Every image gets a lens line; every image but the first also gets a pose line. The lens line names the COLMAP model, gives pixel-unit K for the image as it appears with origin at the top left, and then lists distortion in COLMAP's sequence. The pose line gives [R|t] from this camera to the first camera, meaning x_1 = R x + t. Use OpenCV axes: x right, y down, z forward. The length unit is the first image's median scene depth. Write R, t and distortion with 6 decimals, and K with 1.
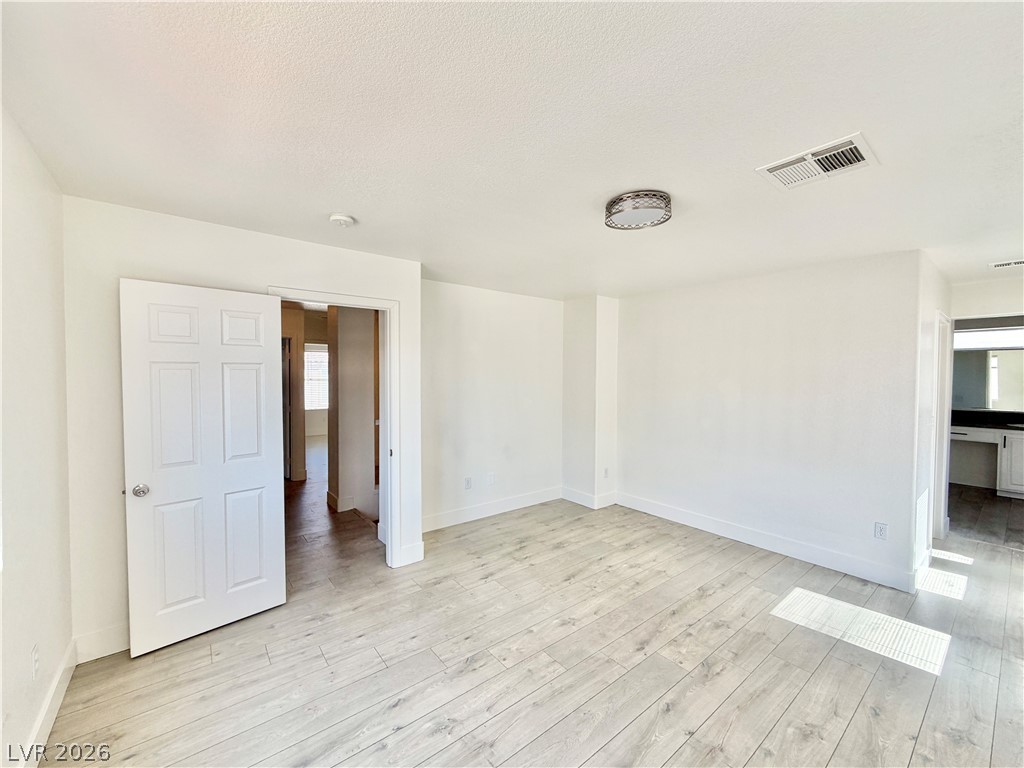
lens RADIAL K [[408.7, 0, 509.6], [0, 408.7, 384.1], [0, 0, 1]] dist [-0.000807, -0.000097]
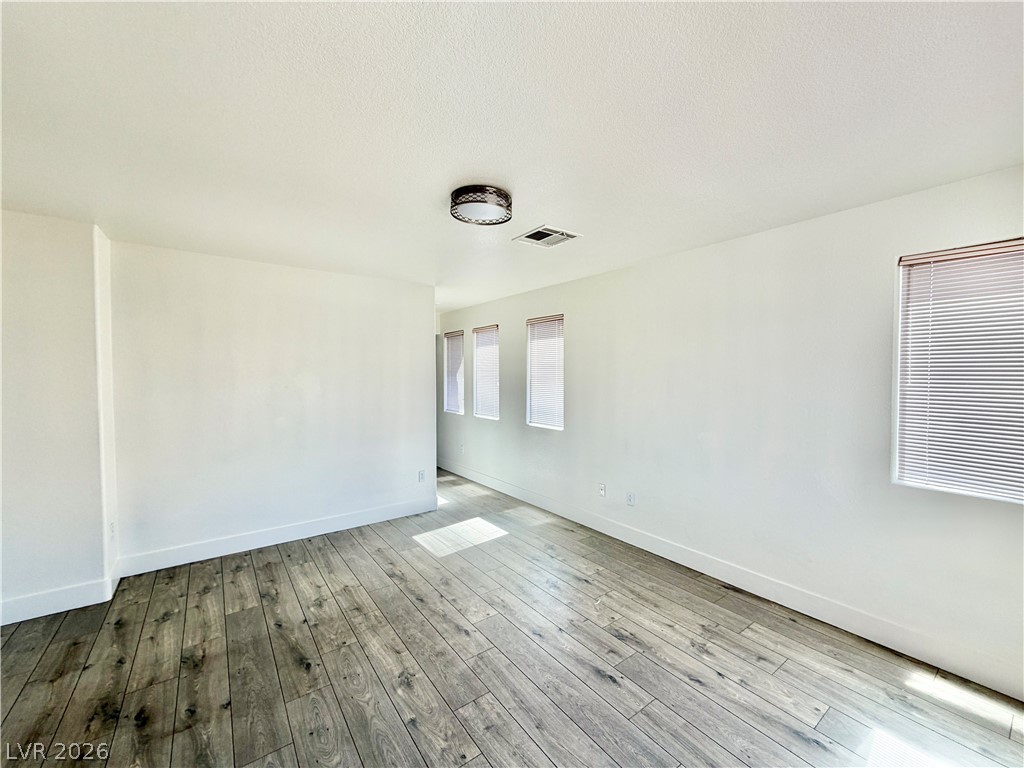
lens RADIAL K [[408.7, 0, 510.0], [0, 408.7, 380.7], [0, 0, 1]] dist [-0.000807, -0.000097]
pose [[0.033684, -0.024842, 0.999124, -0.481890], [0.021992, 0.999467, 0.024109, -0.004282], [-0.999191, 0.021161, 0.034213, 0.592929]]
